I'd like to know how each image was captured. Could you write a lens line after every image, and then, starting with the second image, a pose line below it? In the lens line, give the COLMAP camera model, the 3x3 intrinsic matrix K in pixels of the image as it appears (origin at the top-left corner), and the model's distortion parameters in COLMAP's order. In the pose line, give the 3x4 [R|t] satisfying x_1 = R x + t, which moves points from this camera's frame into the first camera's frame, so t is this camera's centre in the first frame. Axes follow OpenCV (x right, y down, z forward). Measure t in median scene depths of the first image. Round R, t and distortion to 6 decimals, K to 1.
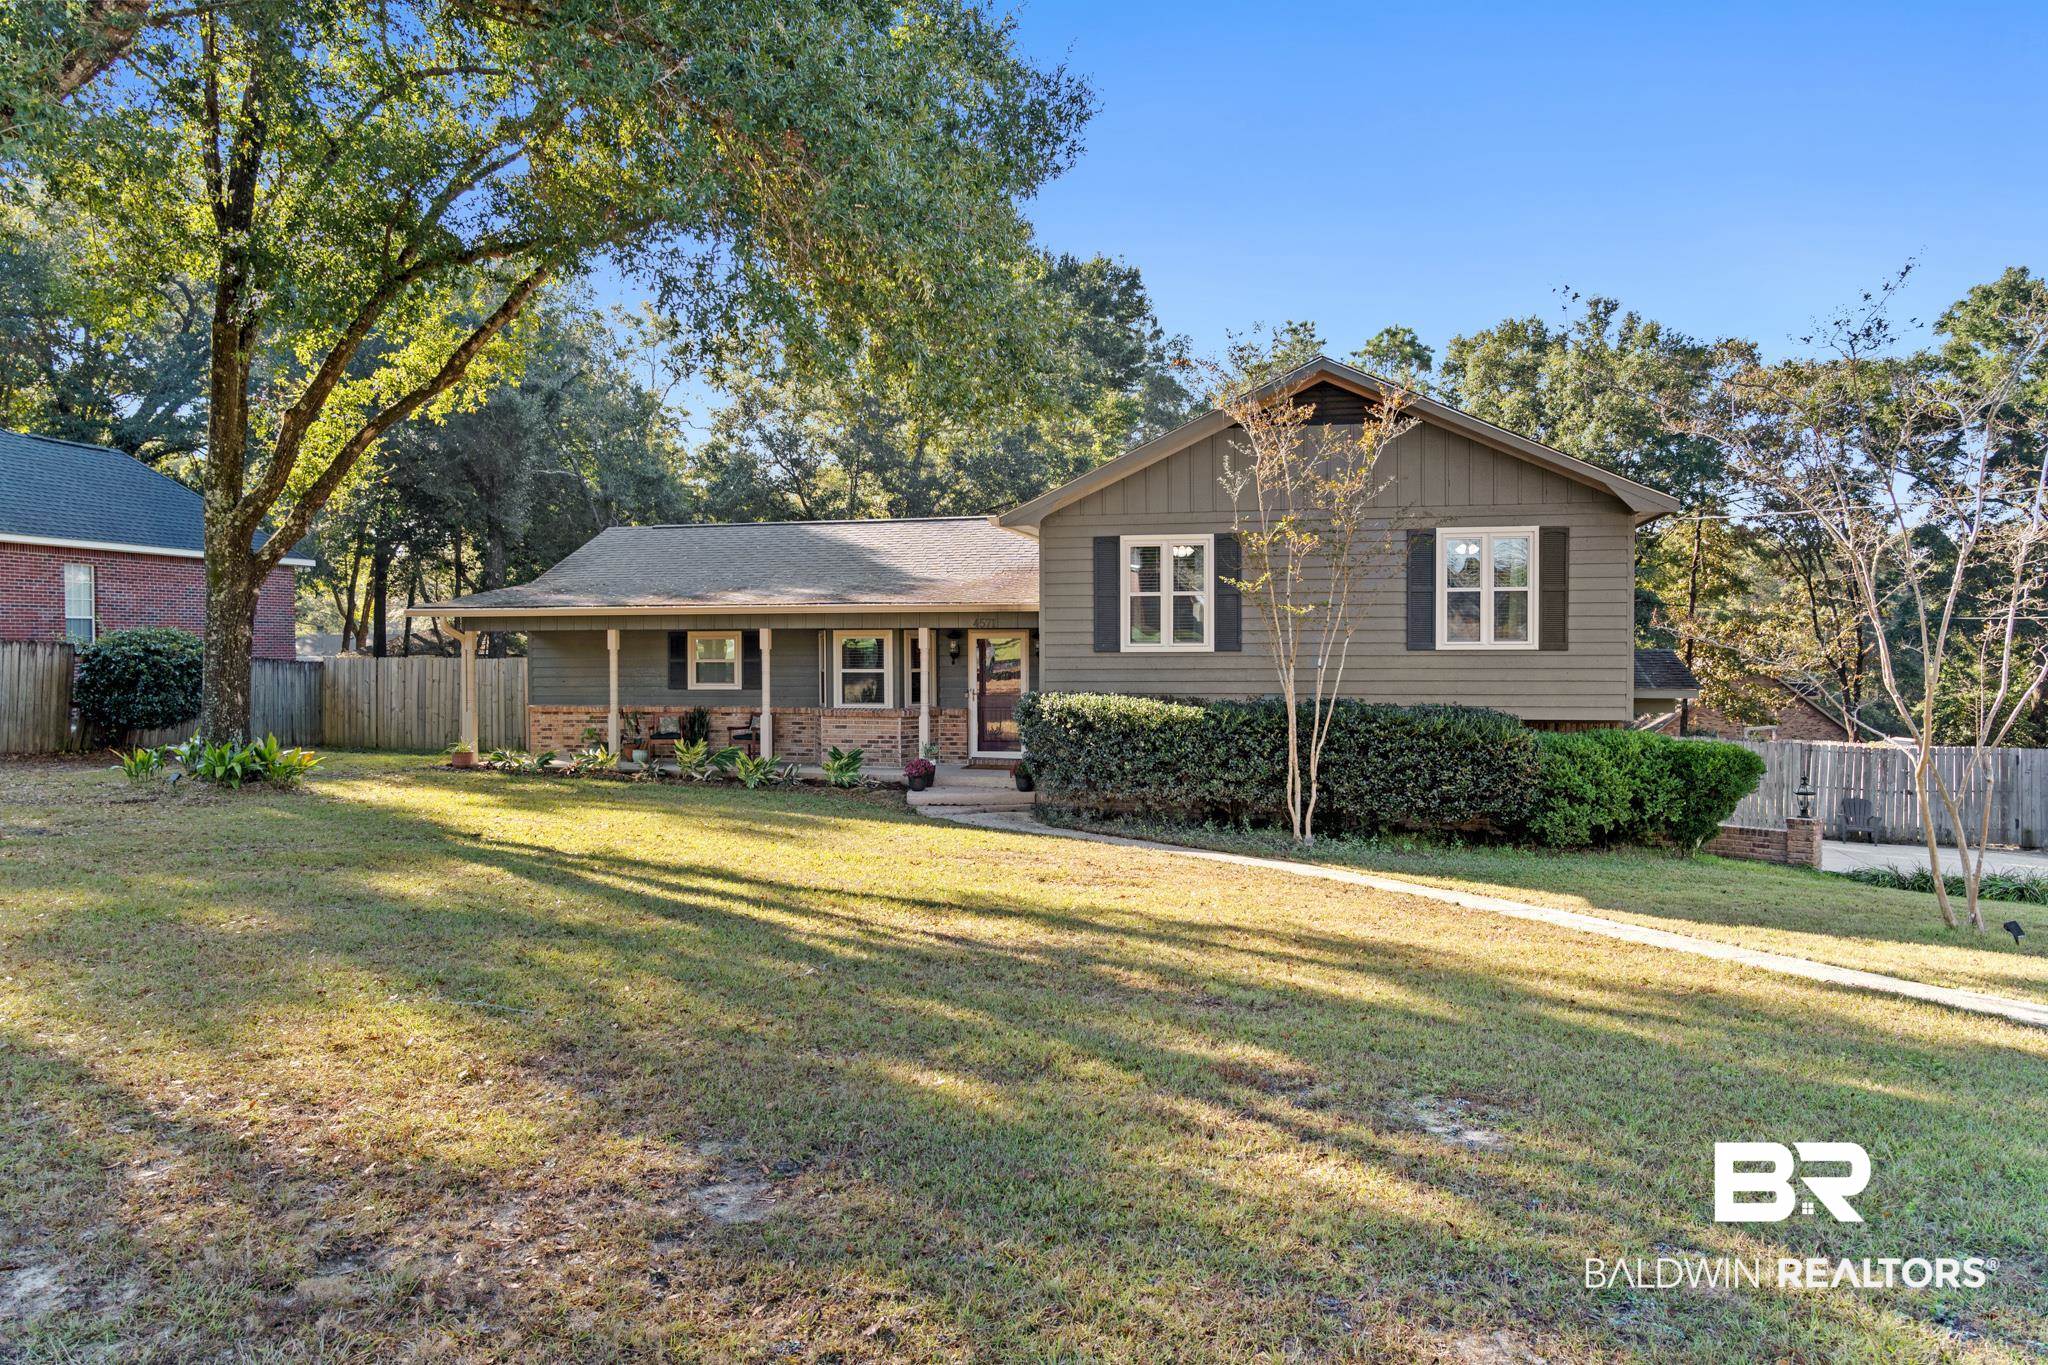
lens RADIAL K [[1369.6, 0, 1022.6], [0, 1369.6, 678.1], [0, 0, 1]] dist [-0.036391, -0.000416]
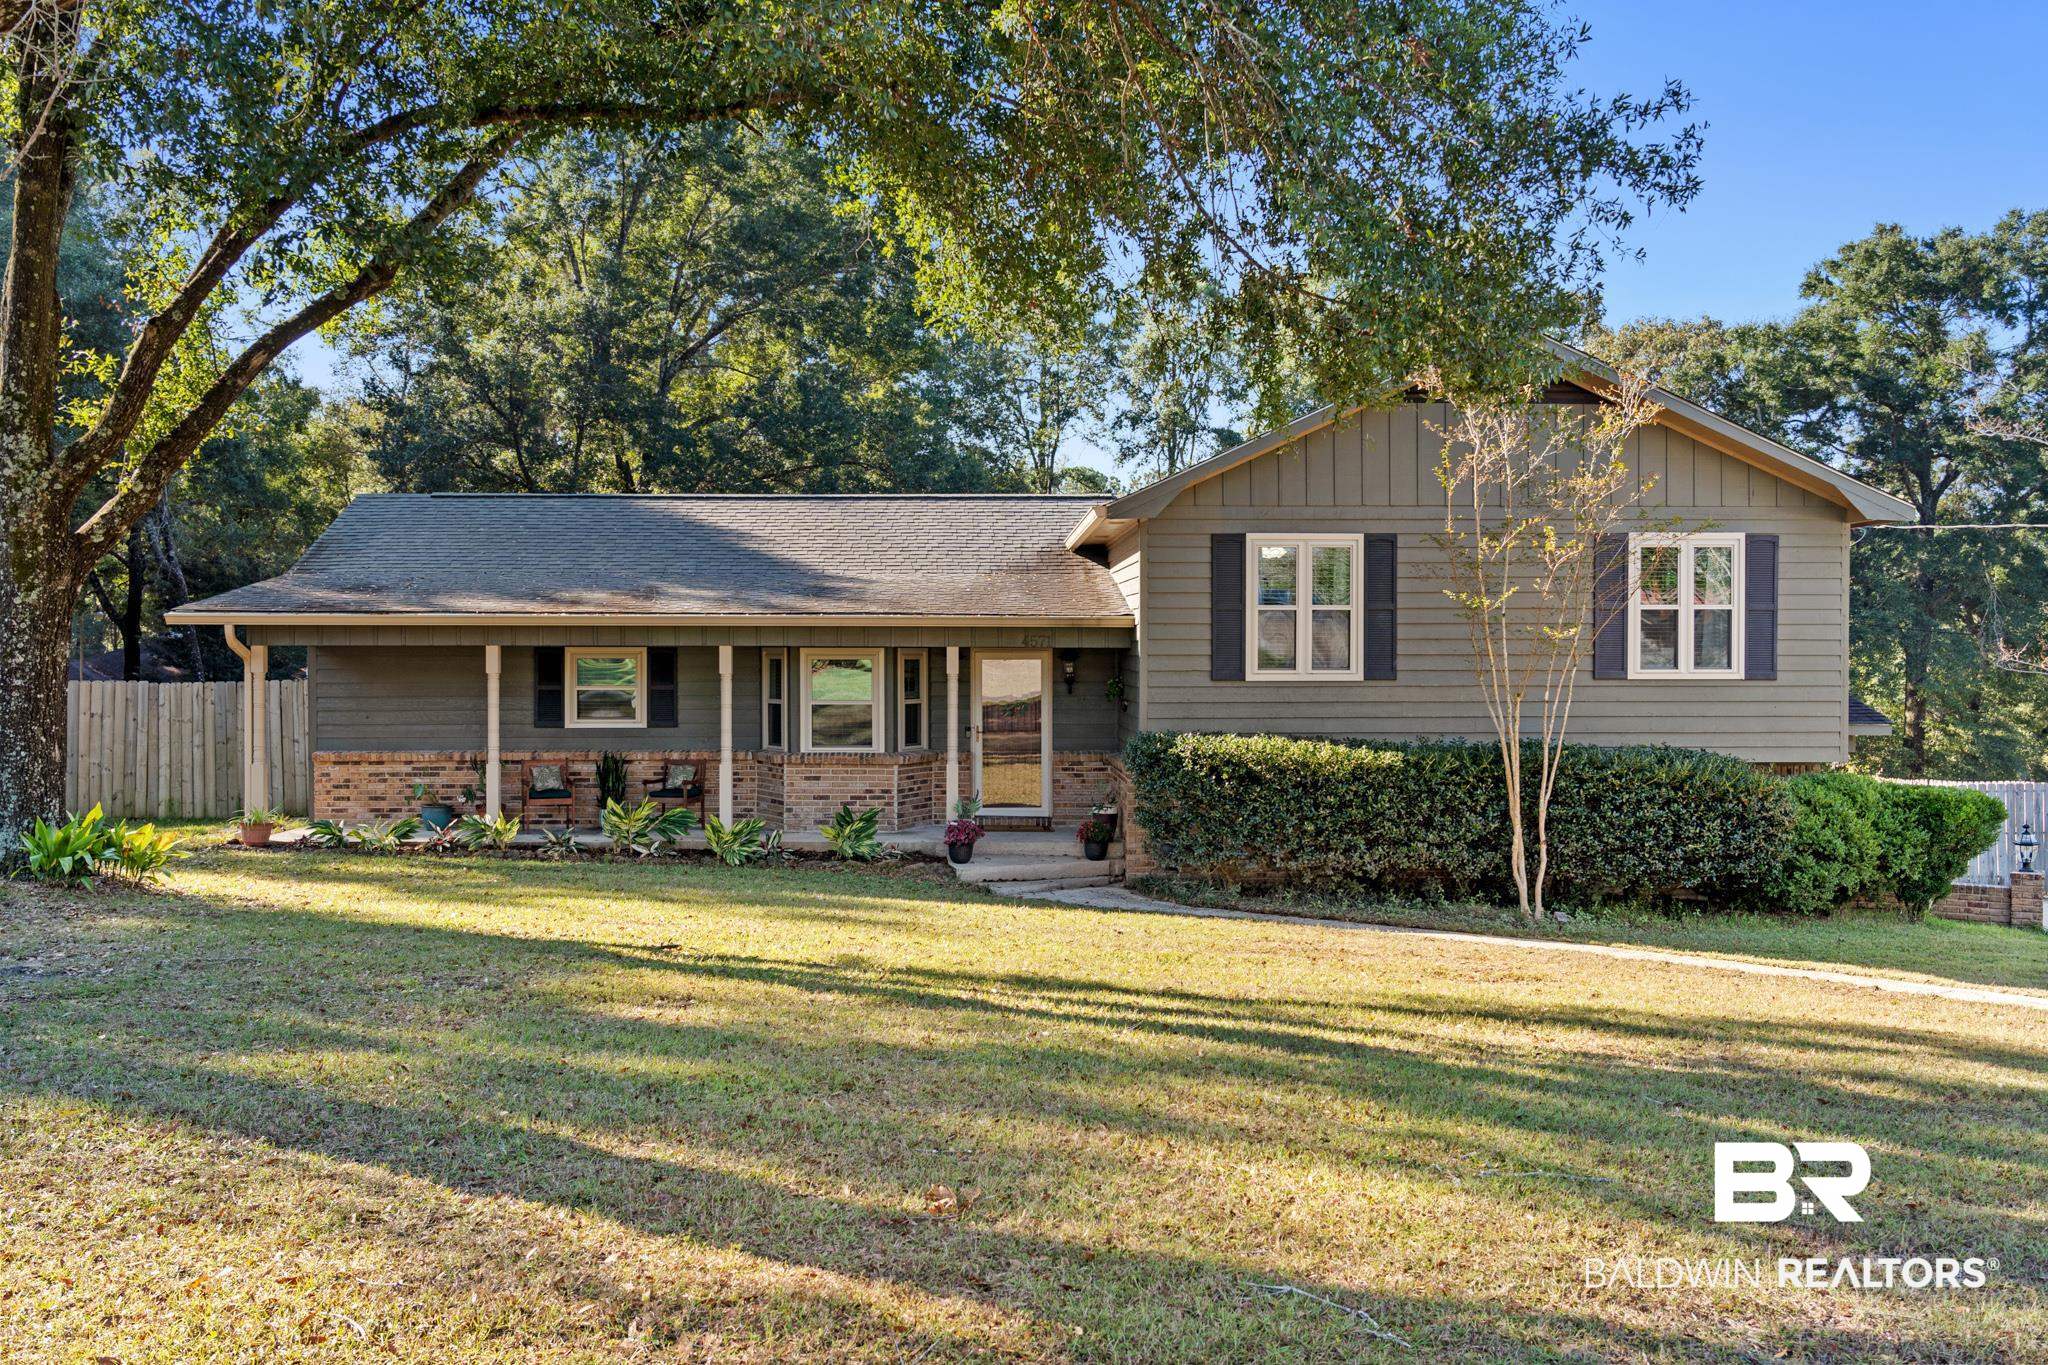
lens RADIAL K [[1806.9, 0, 1023.7], [0, 1806.9, 690.2], [0, 0, 1]] dist [0.008549, -0.011939]
pose [[0.967498, -0.000560, 0.252880, -0.338816], [0.001112, 0.999997, -0.002040, -0.012595], [-0.252878, 0.002255, 0.967496, 0.027933]]
